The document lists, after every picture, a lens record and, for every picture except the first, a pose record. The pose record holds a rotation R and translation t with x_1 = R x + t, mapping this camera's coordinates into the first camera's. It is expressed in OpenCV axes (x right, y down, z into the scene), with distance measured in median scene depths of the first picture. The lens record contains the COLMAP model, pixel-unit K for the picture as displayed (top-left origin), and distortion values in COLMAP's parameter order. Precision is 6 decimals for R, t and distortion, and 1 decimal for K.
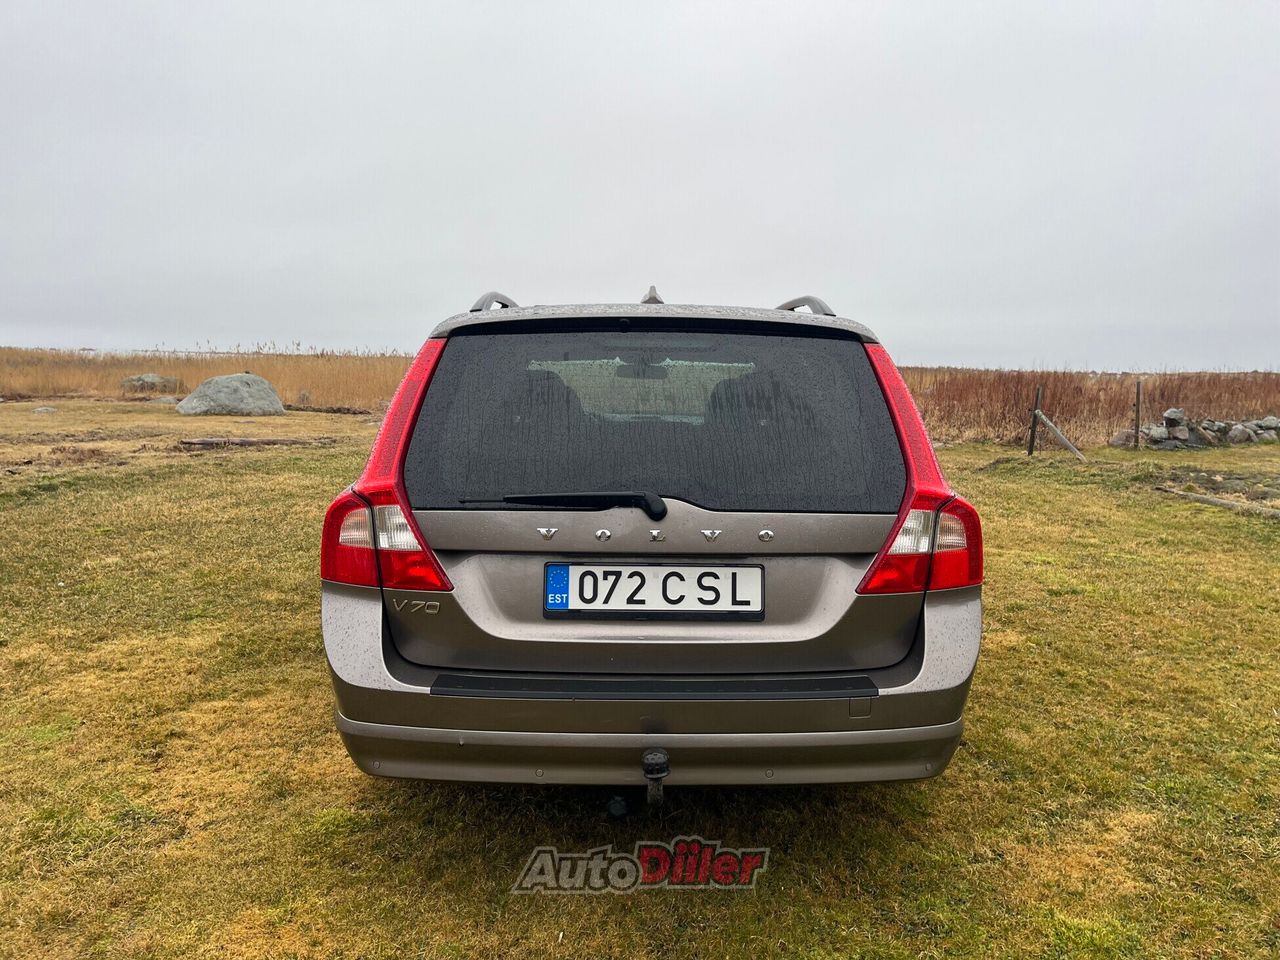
lens RADIAL K [[983.1, 0, 643.0], [0, 983.1, 451.9], [0, 0, 1]] dist [0.080051, -0.116335]
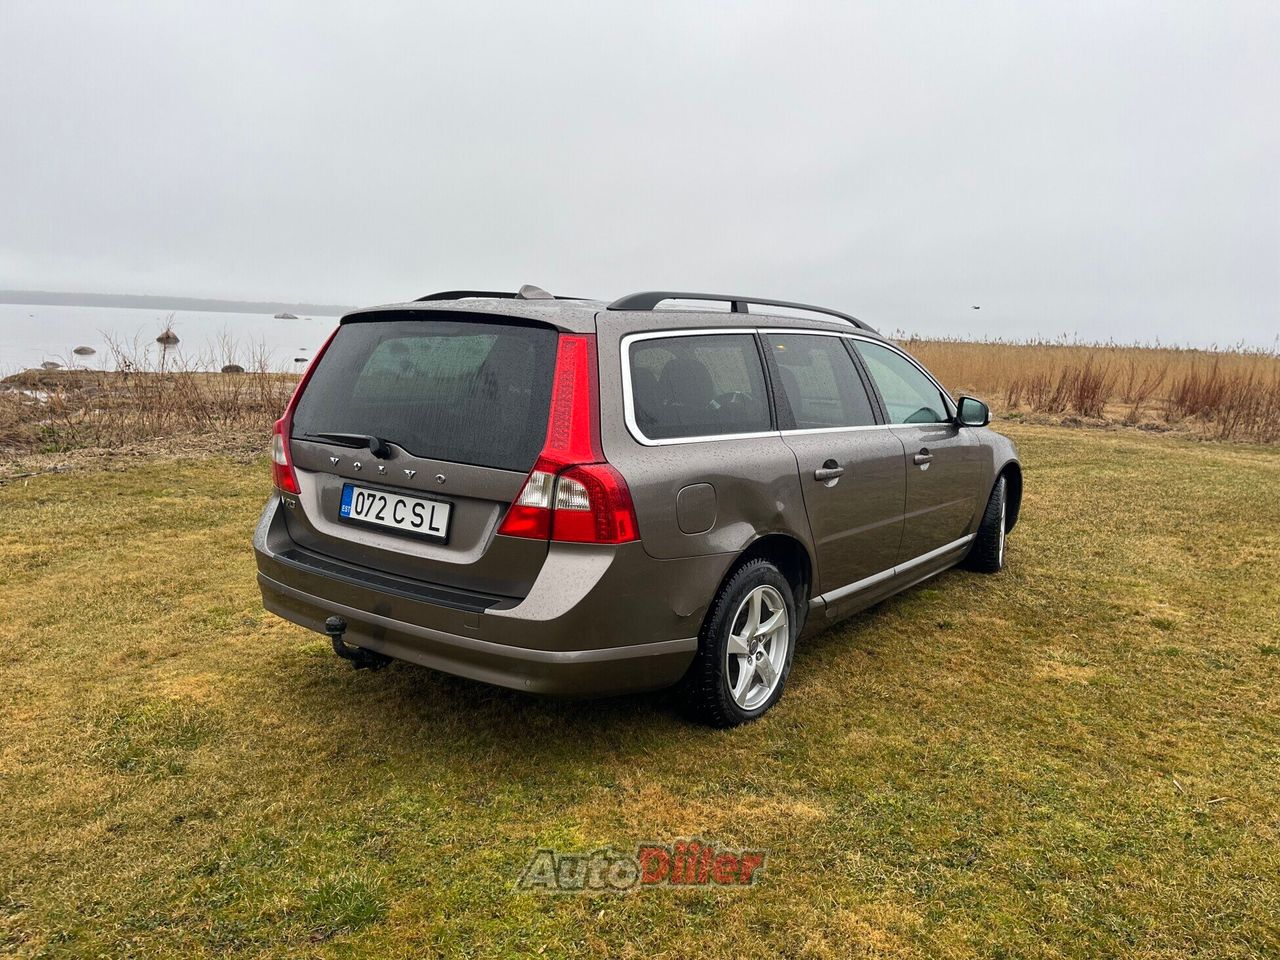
lens RADIAL K [[961.0, 0, 640.0], [0, 961.0, 480.0], [0, 0, 1]] dist [0.048154, -0.052408]
pose [[0.798203, 0.100597, -0.593929, 1.069694], [-0.082531, 0.994923, 0.057599, -0.007462], [0.596708, 0.003042, 0.802453, 0.138839]]
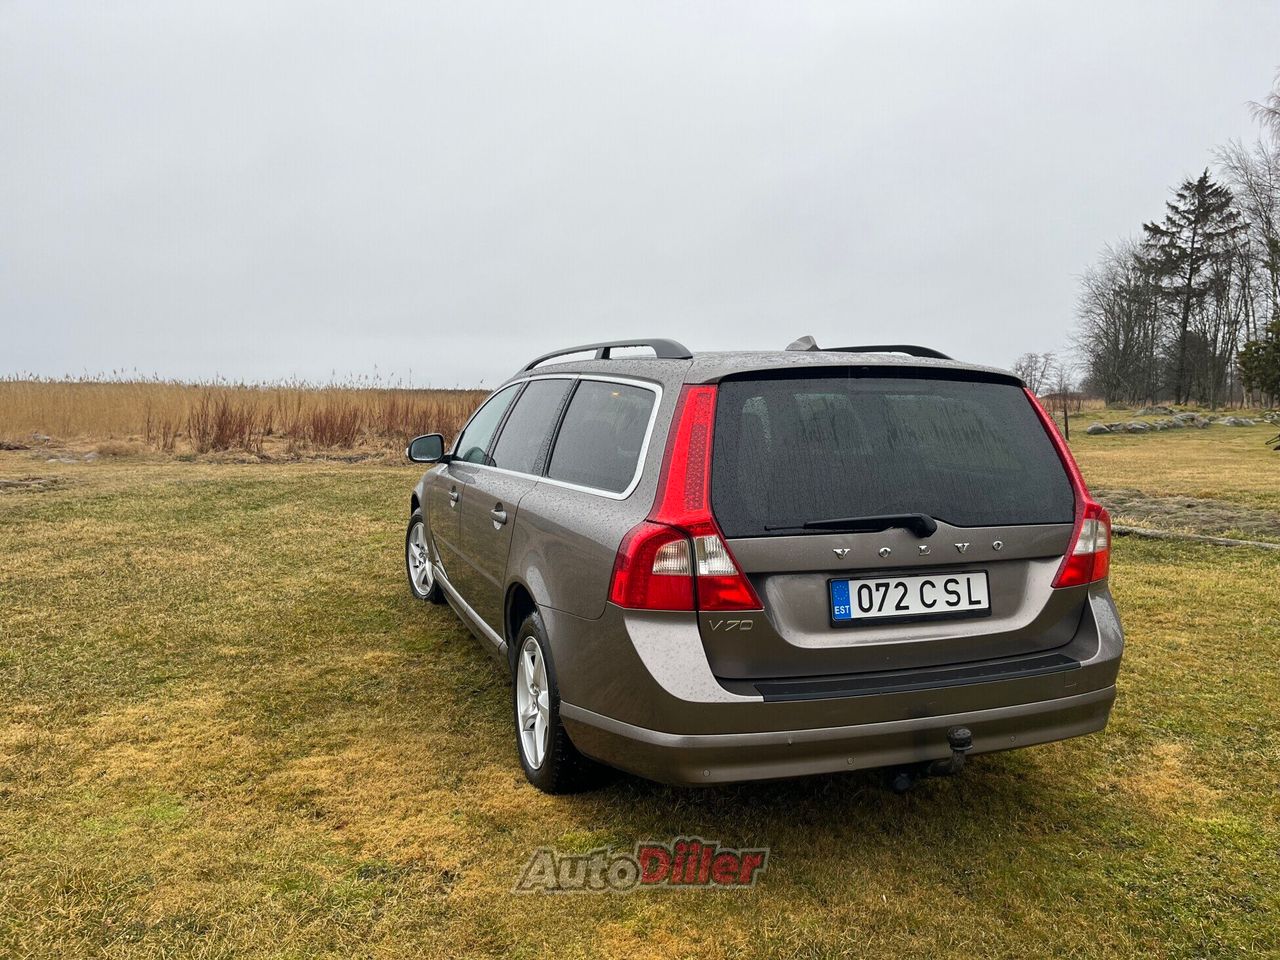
lens RADIAL K [[961.0, 0, 640.0], [0, 961.0, 480.0], [0, 0, 1]] dist [0.048154, -0.052408]
pose [[0.944306, -0.030067, 0.327691, -0.671764], [0.033276, 0.999437, -0.004189, -0.005530], [-0.327381, 0.014860, 0.944776, 0.014278]]
